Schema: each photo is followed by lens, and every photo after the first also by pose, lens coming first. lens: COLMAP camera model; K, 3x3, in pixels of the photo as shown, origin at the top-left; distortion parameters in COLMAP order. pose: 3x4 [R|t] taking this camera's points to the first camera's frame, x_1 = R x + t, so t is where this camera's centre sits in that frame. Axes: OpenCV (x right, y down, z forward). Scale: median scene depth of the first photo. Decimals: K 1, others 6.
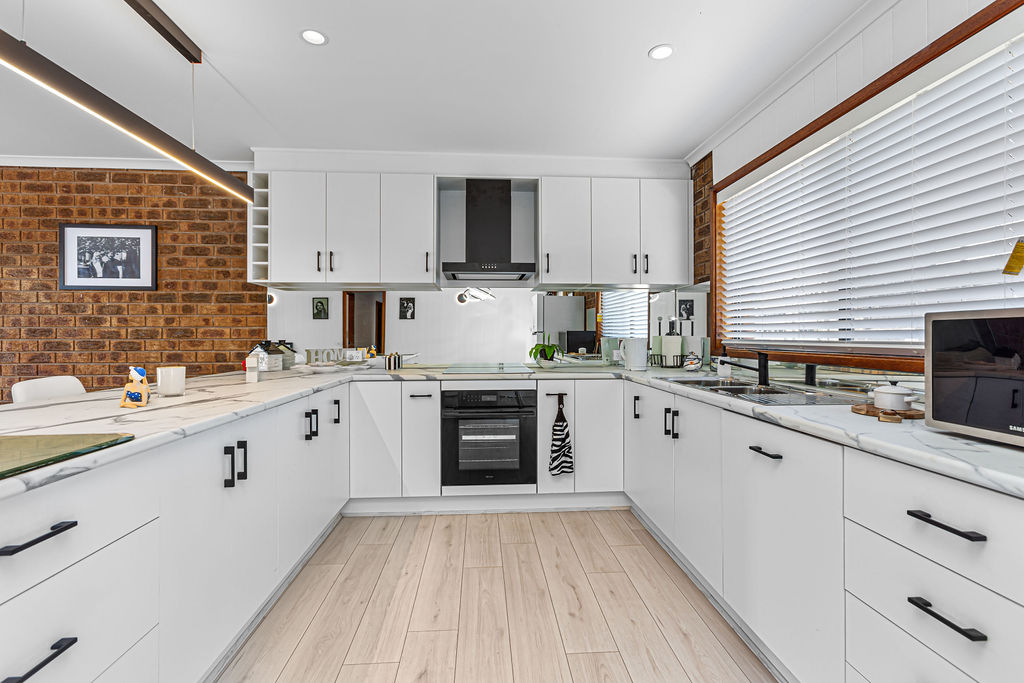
lens RADIAL K [[481.3, 0, 510.1], [0, 481.3, 335.7], [0, 0, 1]] dist [-0.004220, 0.000056]
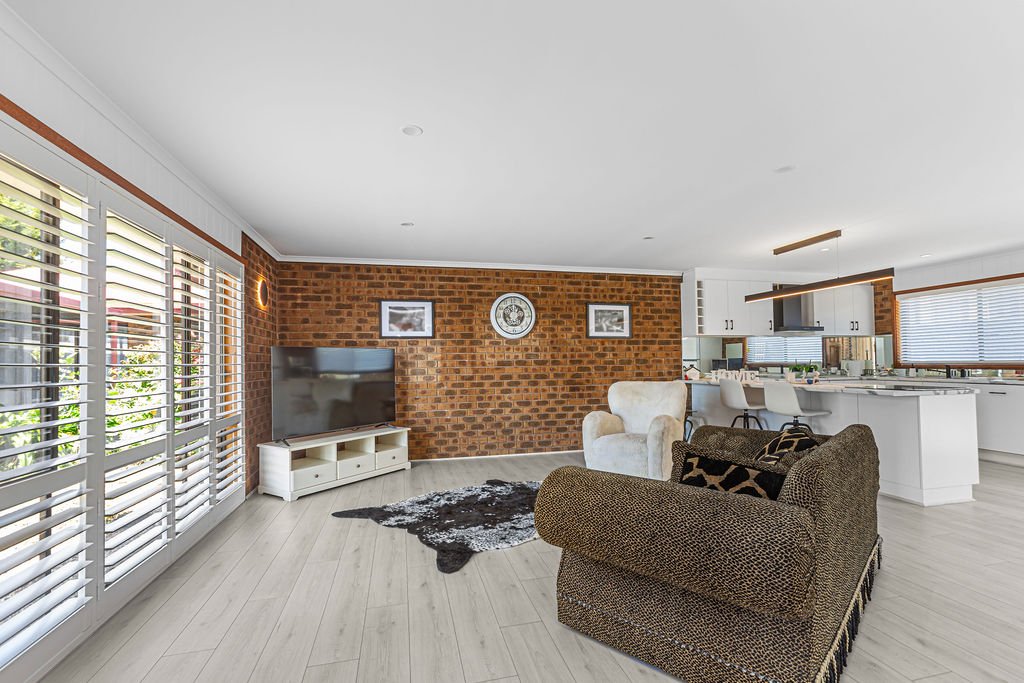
lens RADIAL K [[484.8, 0, 513.1], [0, 484.8, 352.6], [0, 0, 1]] dist [-0.003220, -0.000186]
pose [[0.982339, -0.007678, 0.186950, -1.792228], [0.011719, 0.999721, -0.020517, -0.006788], [-0.186740, 0.022345, 0.982155, -0.890983]]
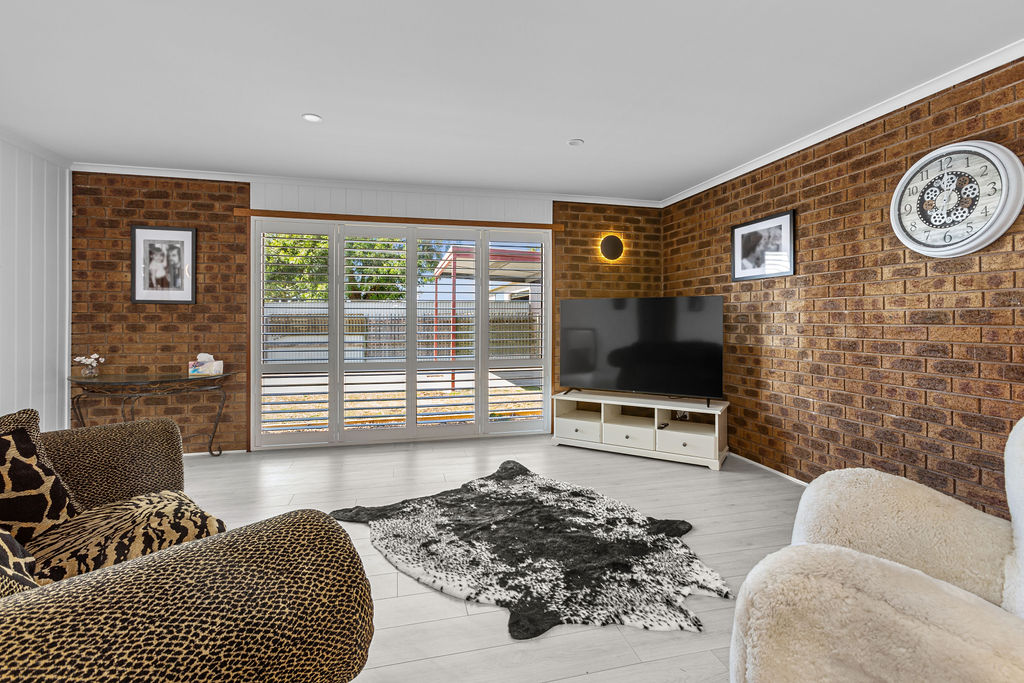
lens RADIAL K [[471.1, 0, 512.6], [0, 471.1, 316.5], [0, 0, 1]] dist [-0.001223, 0.000297]
pose [[0.179144, -0.004723, -0.983811, -0.737190], [0.002297, 0.999988, -0.004383, -0.004372], [0.983820, -0.001475, 0.179153, 0.244839]]
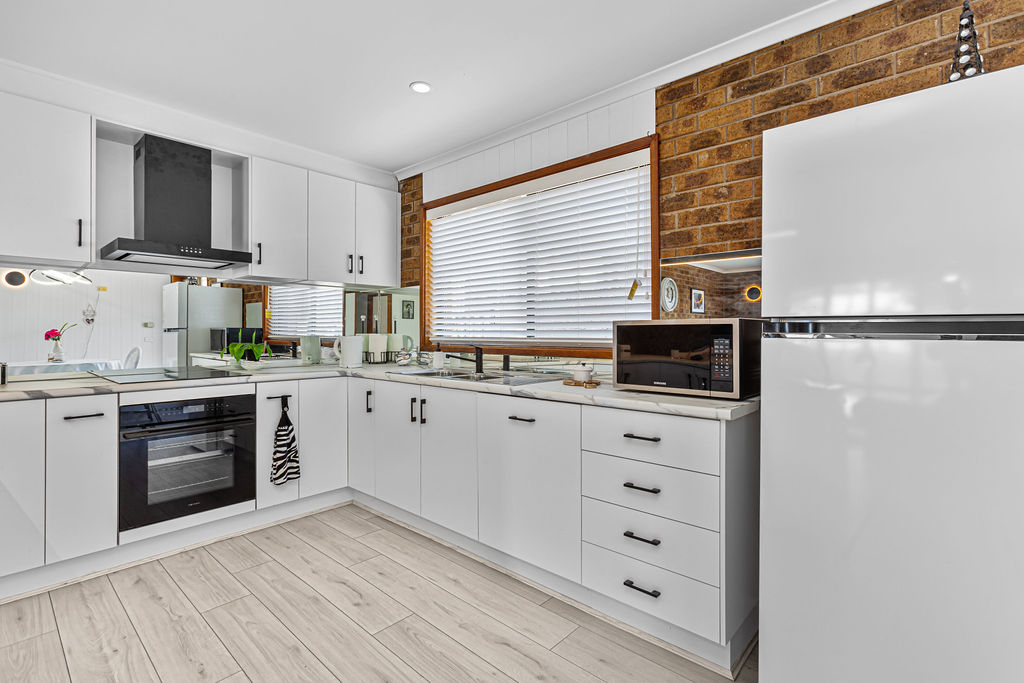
lens RADIAL K [[481.7, 0, 537.6], [0, 481.7, 328.3], [0, 0, 1]] dist [-0.029661, 0.025140]
pose [[0.701263, 0.007597, 0.712862, -0.212171], [-0.000741, 0.999950, -0.009927, -0.001616], [-0.712902, 0.006433, 0.701234, 0.000059]]
